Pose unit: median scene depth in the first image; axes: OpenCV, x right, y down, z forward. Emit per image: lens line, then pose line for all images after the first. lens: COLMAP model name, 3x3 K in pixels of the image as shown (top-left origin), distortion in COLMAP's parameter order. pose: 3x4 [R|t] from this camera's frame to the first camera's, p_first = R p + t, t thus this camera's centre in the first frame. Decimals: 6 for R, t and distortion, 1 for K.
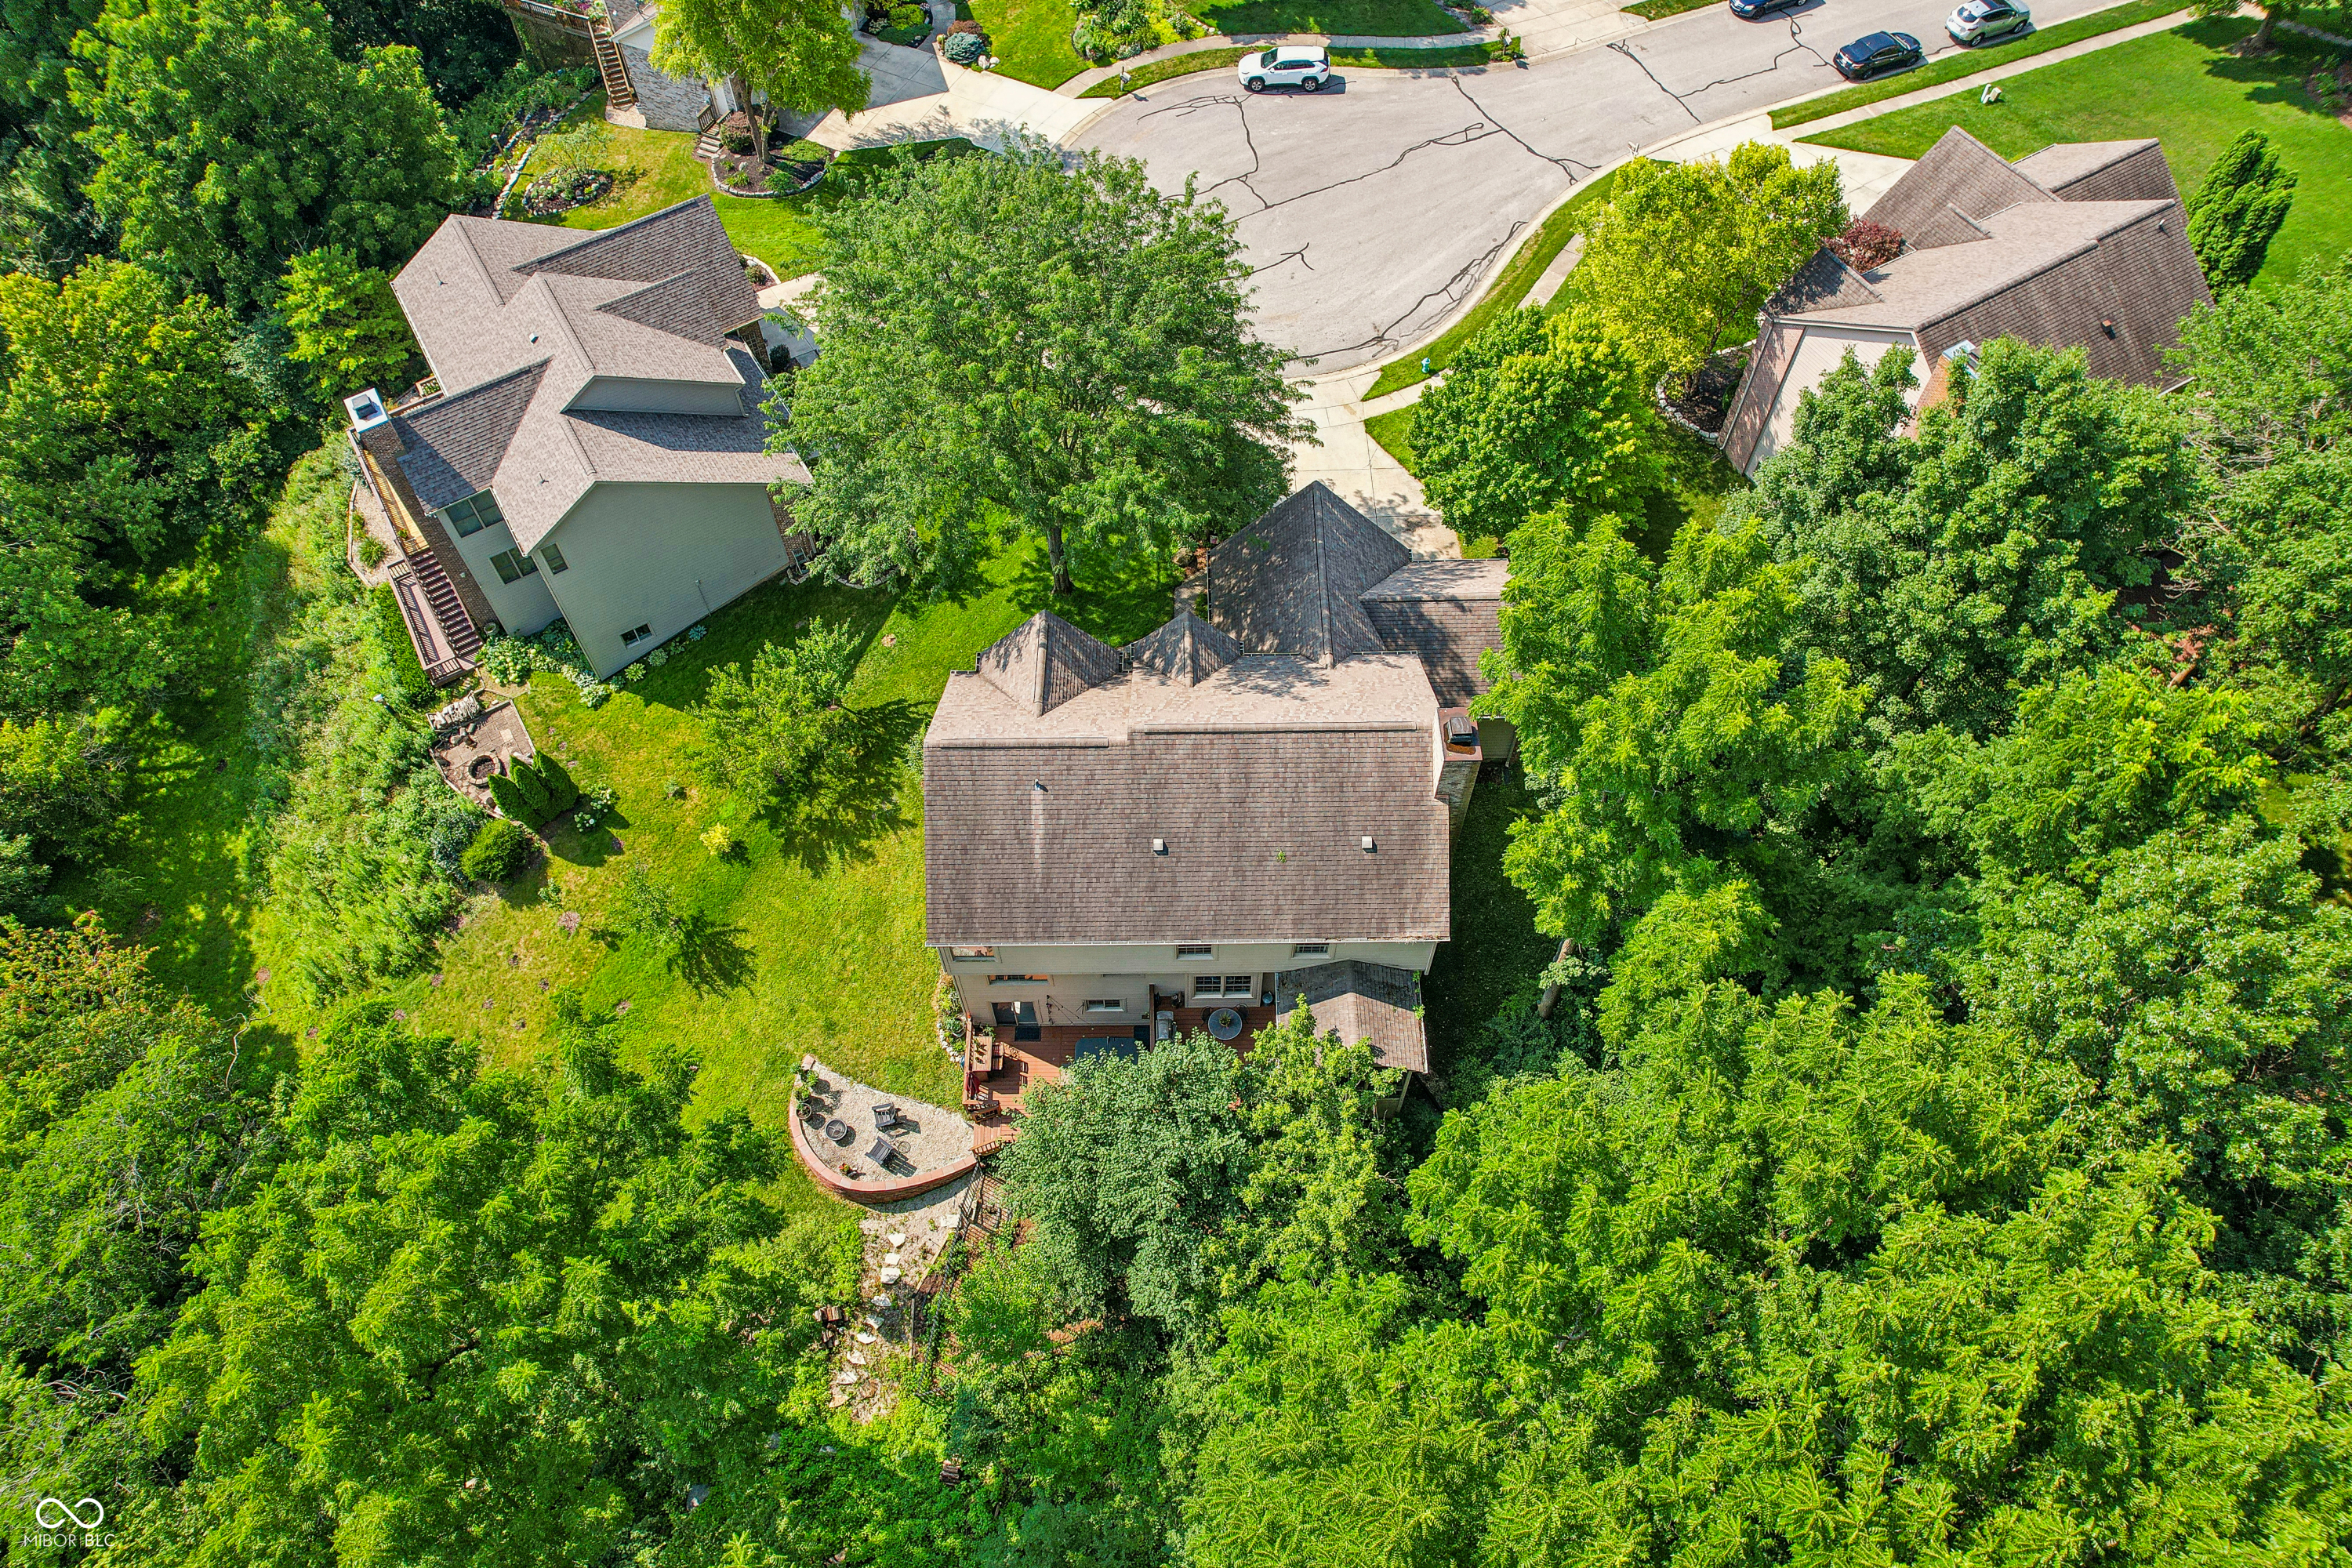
lens RADIAL K [[1554.6, 0, 1179.4], [0, 1554.6, 719.2], [0, 0, 1]] dist [-0.106256, 0.102296]
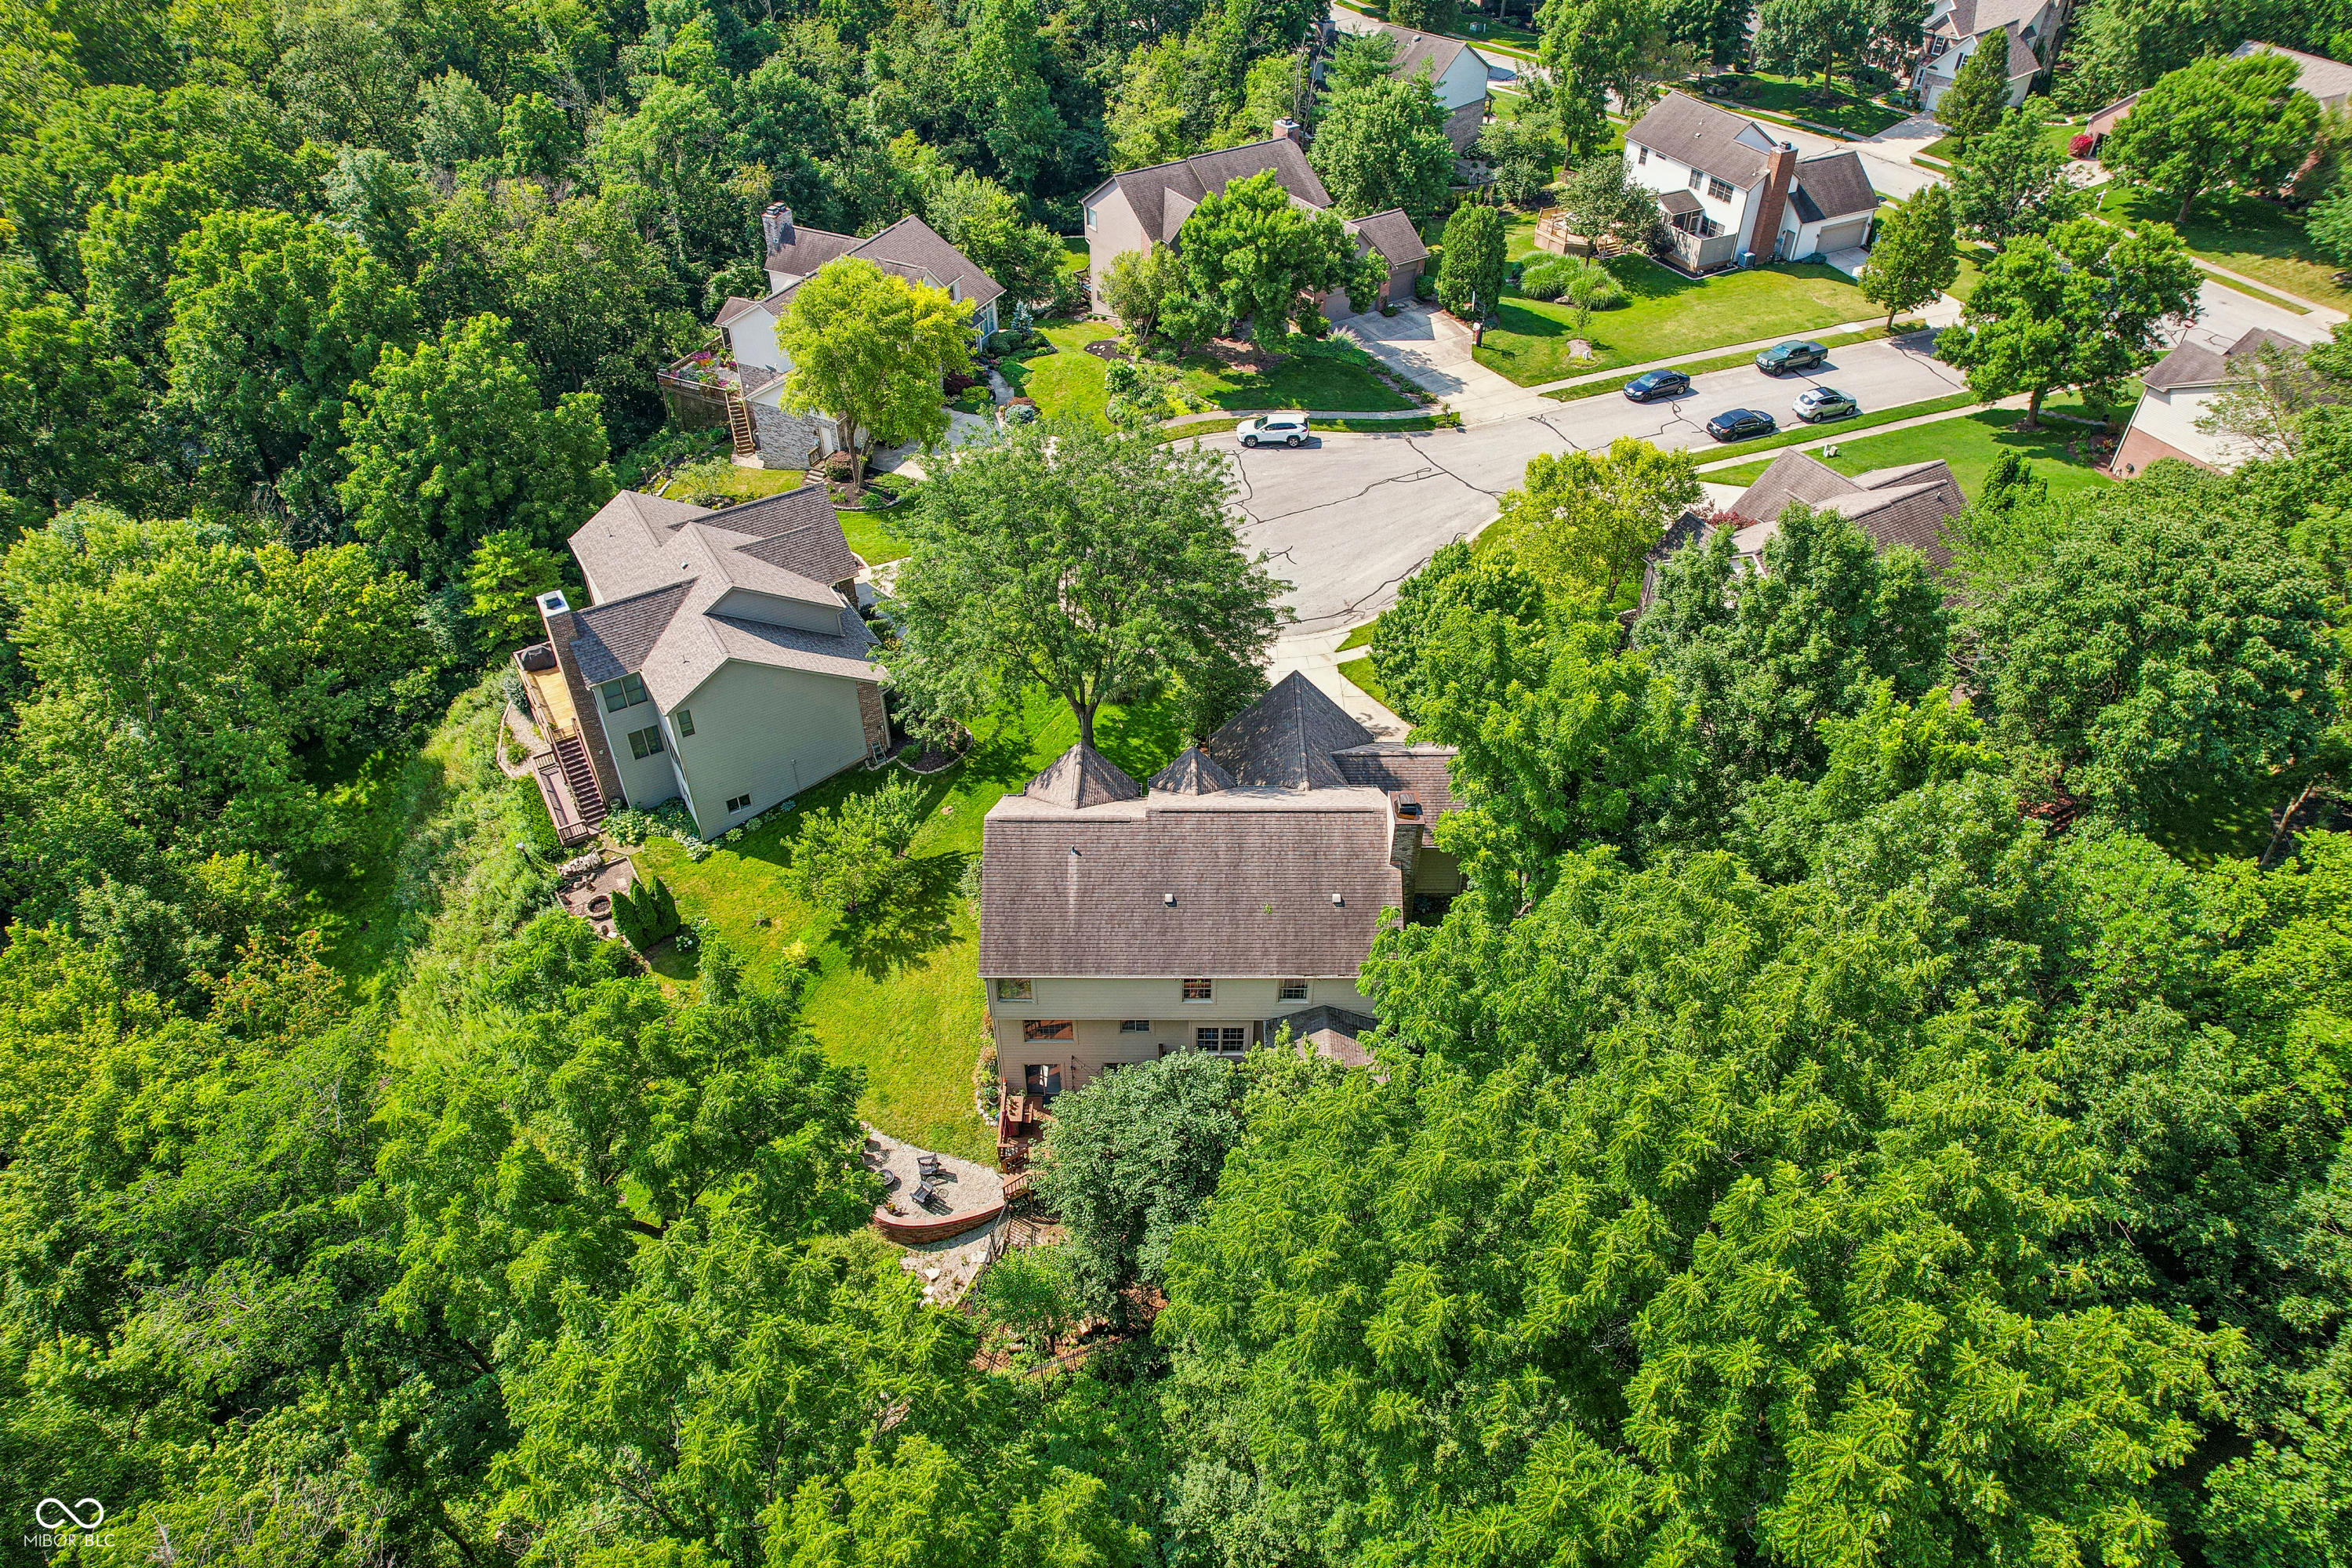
lens RADIAL K [[1554.6, 0, 1179.4], [0, 1554.6, 719.2], [0, 0, 1]] dist [-0.106256, 0.102296]
pose [[0.999921, 0.012155, -0.003315, -0.002140], [-0.012579, 0.948563, -0.316338, 0.272797], [-0.000700, 0.316355, 0.948641, -0.183188]]
